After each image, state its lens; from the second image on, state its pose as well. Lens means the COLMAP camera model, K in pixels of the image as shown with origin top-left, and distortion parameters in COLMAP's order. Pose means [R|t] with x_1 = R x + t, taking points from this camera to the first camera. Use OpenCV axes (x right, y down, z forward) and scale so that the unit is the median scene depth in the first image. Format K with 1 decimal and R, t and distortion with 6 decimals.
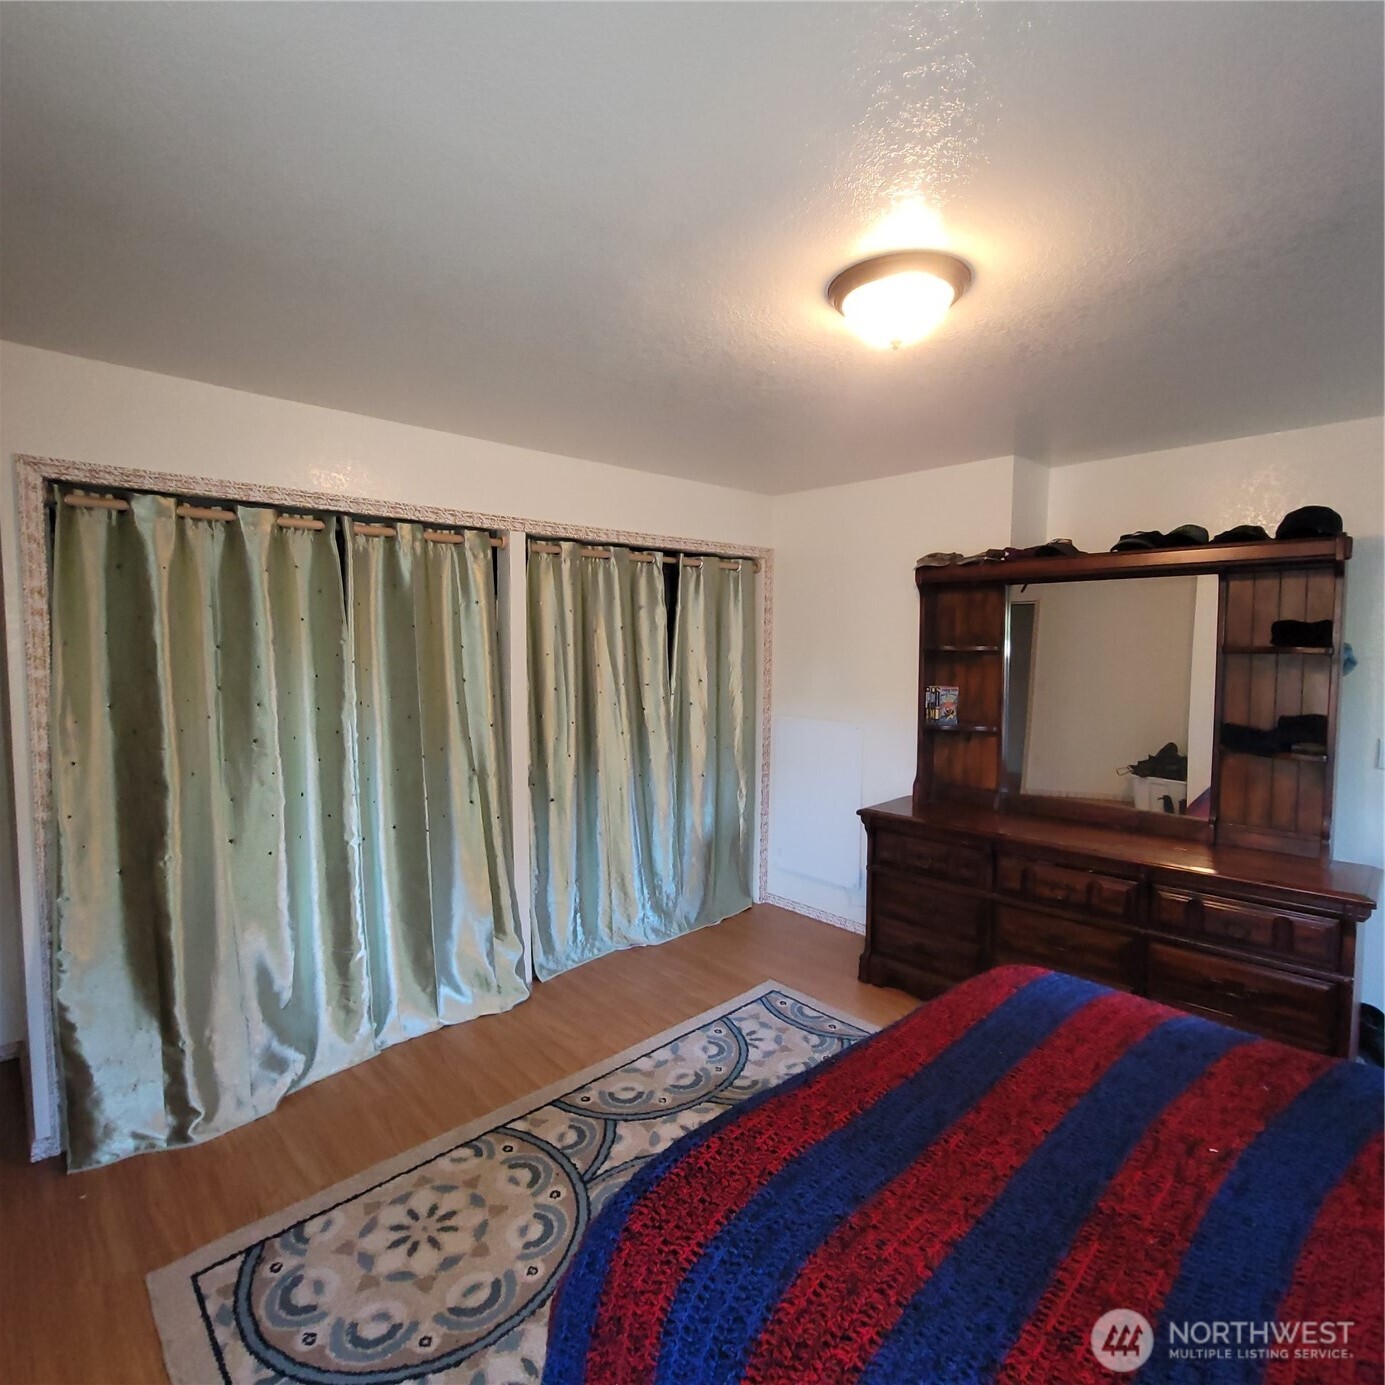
lens RADIAL K [[760.5, 0, 690.3], [0, 760.5, 686.5], [0, 0, 1]] dist [-0.009779, 0.005507]
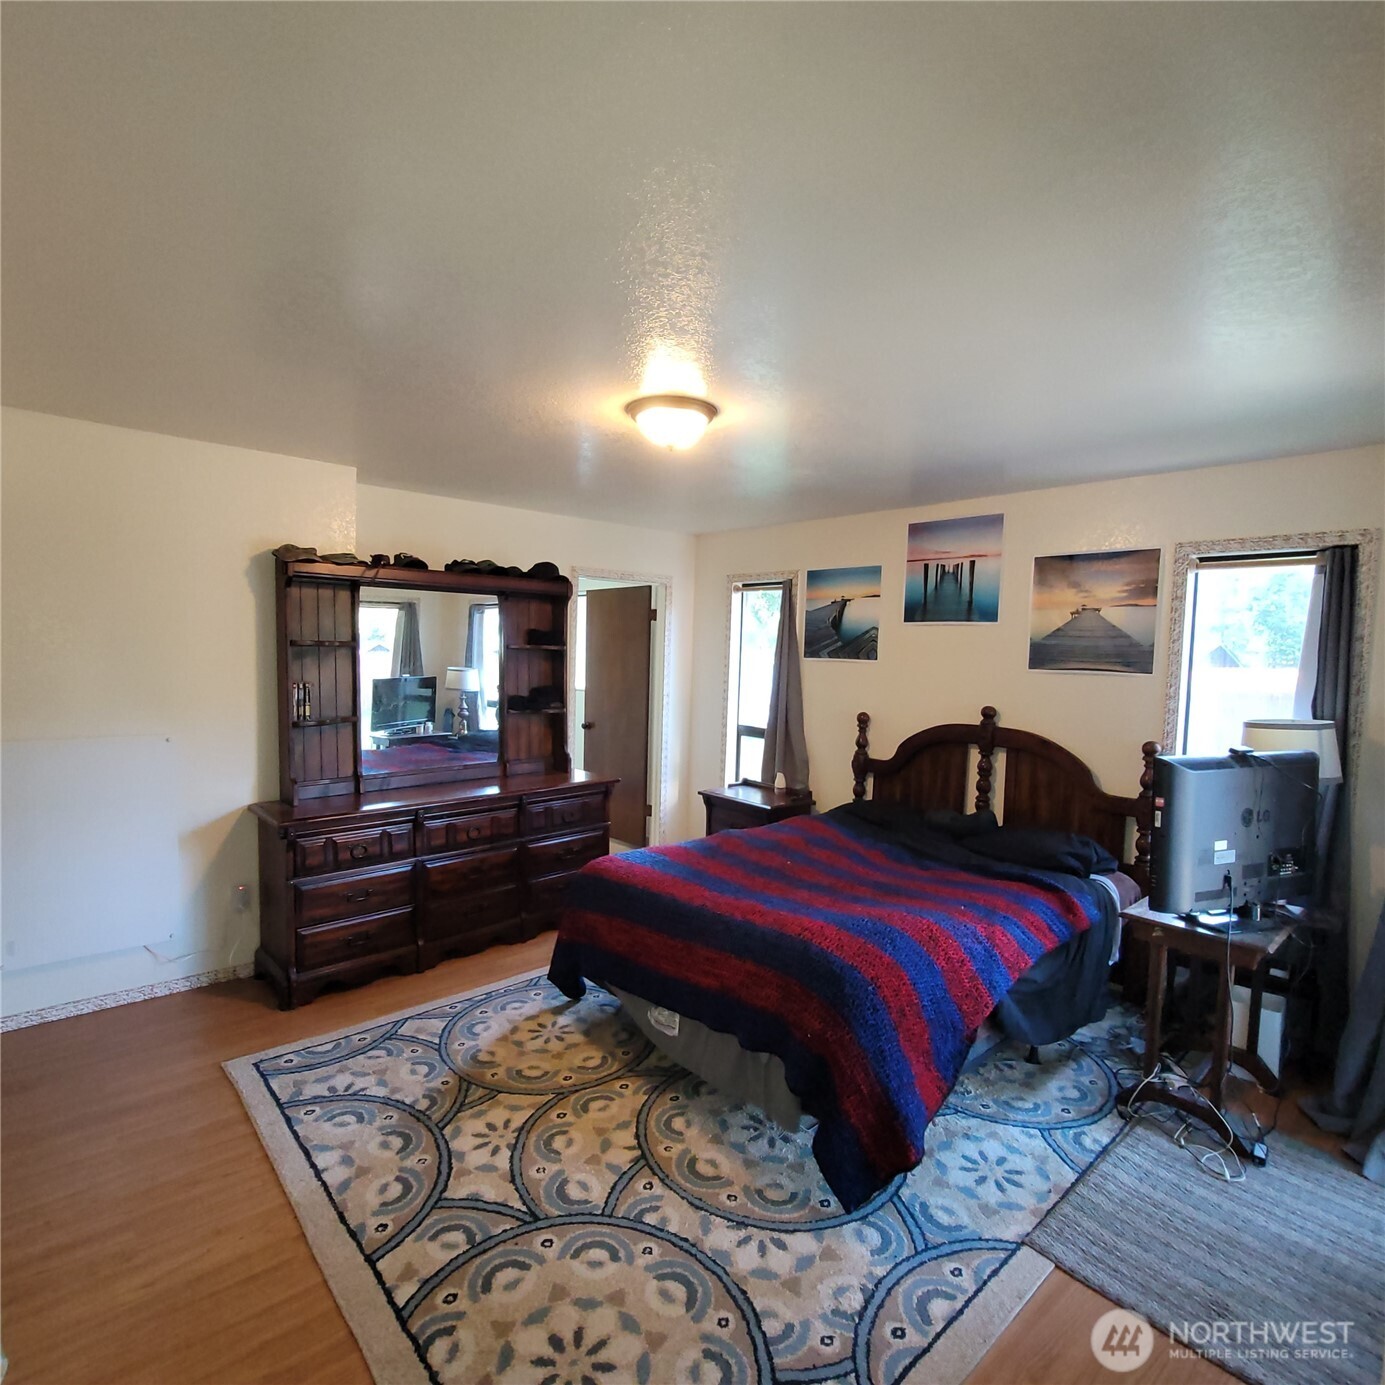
lens RADIAL K [[760.5, 0, 693.3], [0, 760.5, 692.4], [0, 0, 1]] dist [-0.009779, 0.005507]
pose [[0.025390, -0.057693, 0.998011, -0.919004], [0.037443, 0.997688, 0.056721, -0.035190], [-0.998976, 0.035929, 0.027491, 0.677908]]
